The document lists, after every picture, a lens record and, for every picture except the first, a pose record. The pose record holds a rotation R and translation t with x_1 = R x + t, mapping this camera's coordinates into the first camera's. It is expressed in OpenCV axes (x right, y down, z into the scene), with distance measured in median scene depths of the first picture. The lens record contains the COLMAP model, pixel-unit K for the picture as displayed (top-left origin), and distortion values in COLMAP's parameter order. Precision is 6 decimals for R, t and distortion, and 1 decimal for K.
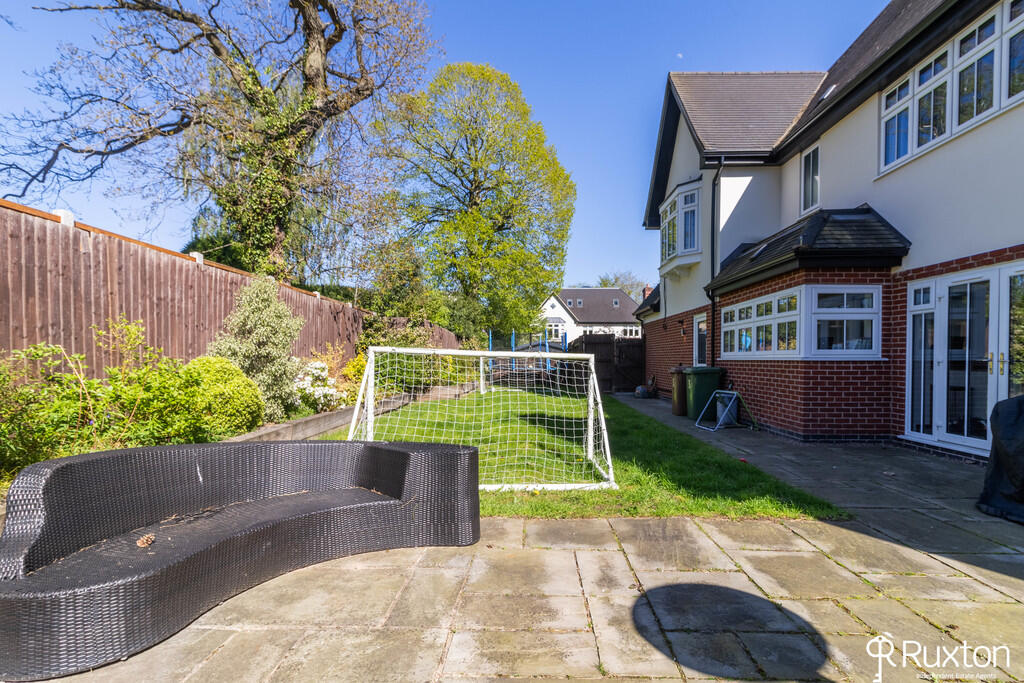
lens RADIAL K [[475.6, 0, 521.3], [0, 475.6, 367.4], [0, 0, 1]] dist [0.007734, -0.000287]
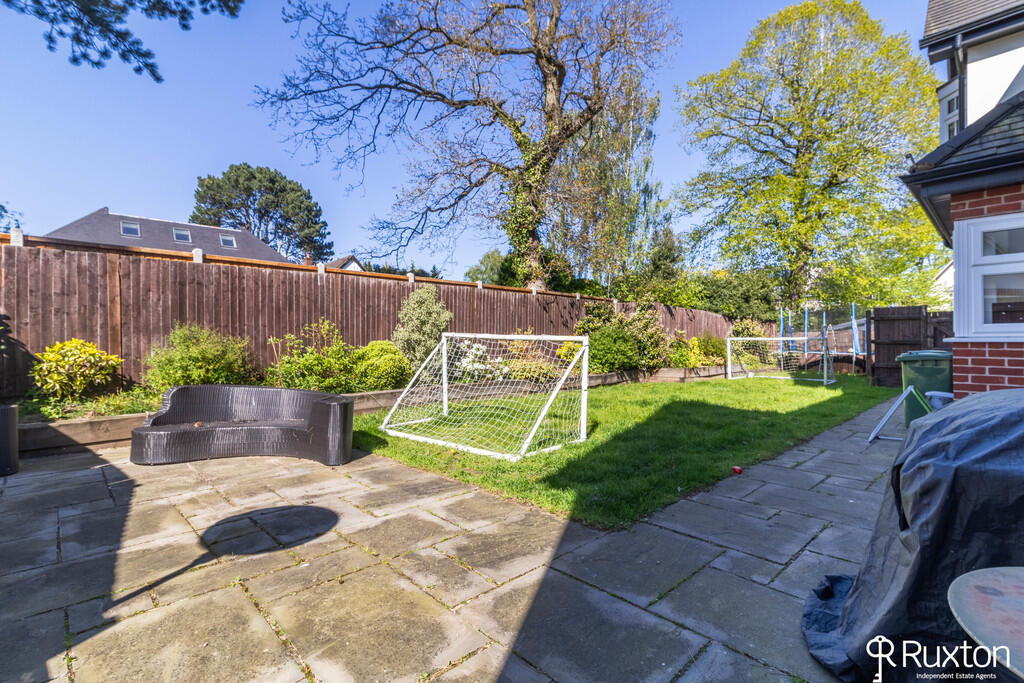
lens RADIAL K [[475.6, 0, 531.2], [0, 475.6, 339.5], [0, 0, 1]] dist [0.007734, -0.000287]
pose [[0.721084, -0.006649, -0.692816, 1.107603], [-0.008027, 0.999807, -0.017950, -0.002949], [0.692801, 0.018505, 0.720891, 0.275883]]
